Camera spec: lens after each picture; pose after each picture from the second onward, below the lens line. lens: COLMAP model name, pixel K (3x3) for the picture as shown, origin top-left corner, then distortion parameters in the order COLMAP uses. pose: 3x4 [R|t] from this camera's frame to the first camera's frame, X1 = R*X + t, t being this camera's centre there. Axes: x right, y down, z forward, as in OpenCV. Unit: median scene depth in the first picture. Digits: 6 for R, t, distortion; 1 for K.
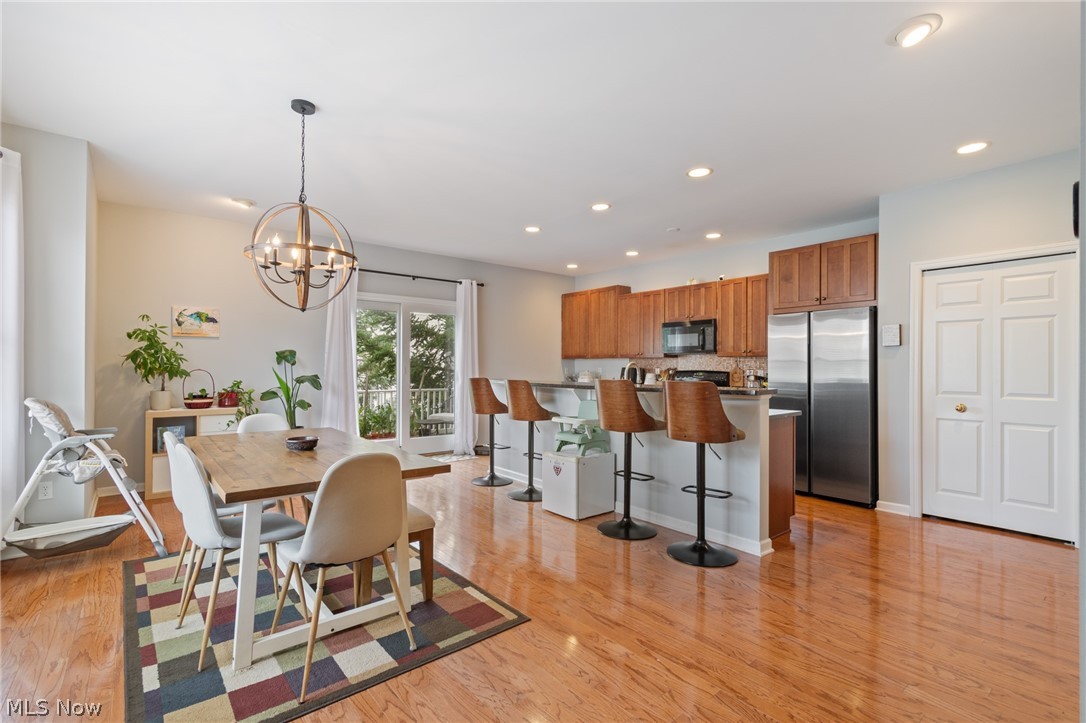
lens RADIAL K [[499.9, 0, 543.0], [0, 499.9, 361.5], [0, 0, 1]] dist [-0.002142, 0.026821]
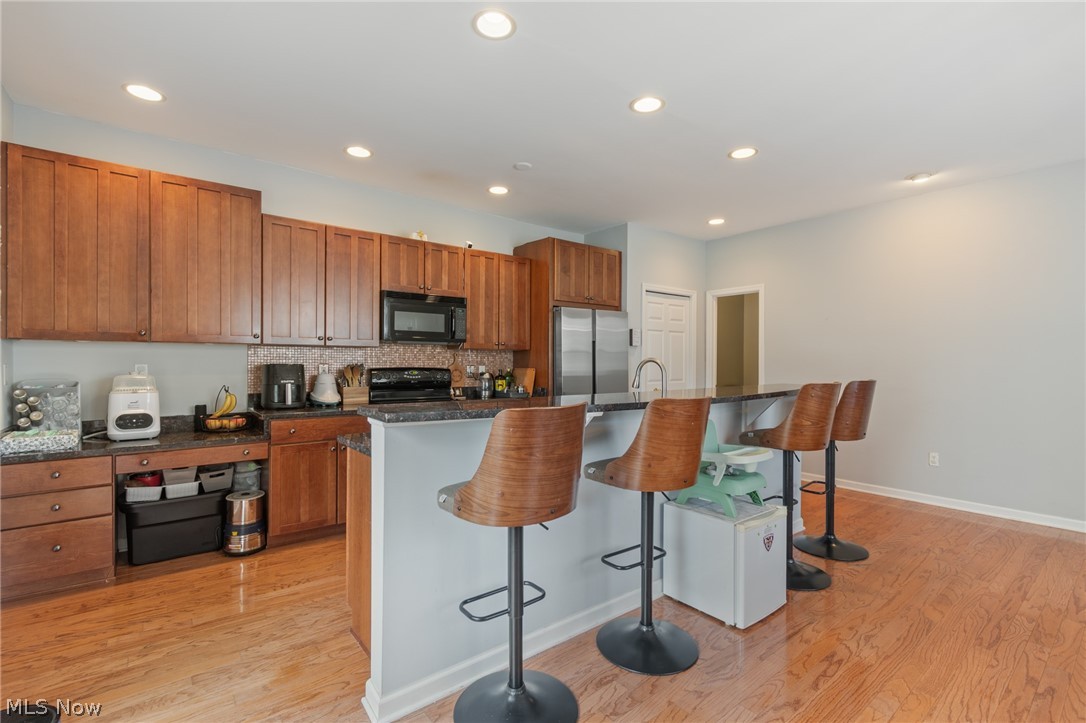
lens RADIAL K [[499.9, 0, 543.0], [0, 499.9, 361.5], [0, 0, 1]] dist [-0.002142, 0.026821]
pose [[-0.000227, -0.000454, 1.000000, -0.404217], [-0.015448, 0.999881, 0.000451, 0.007366], [-0.999881, -0.015448, -0.000234, 0.890298]]
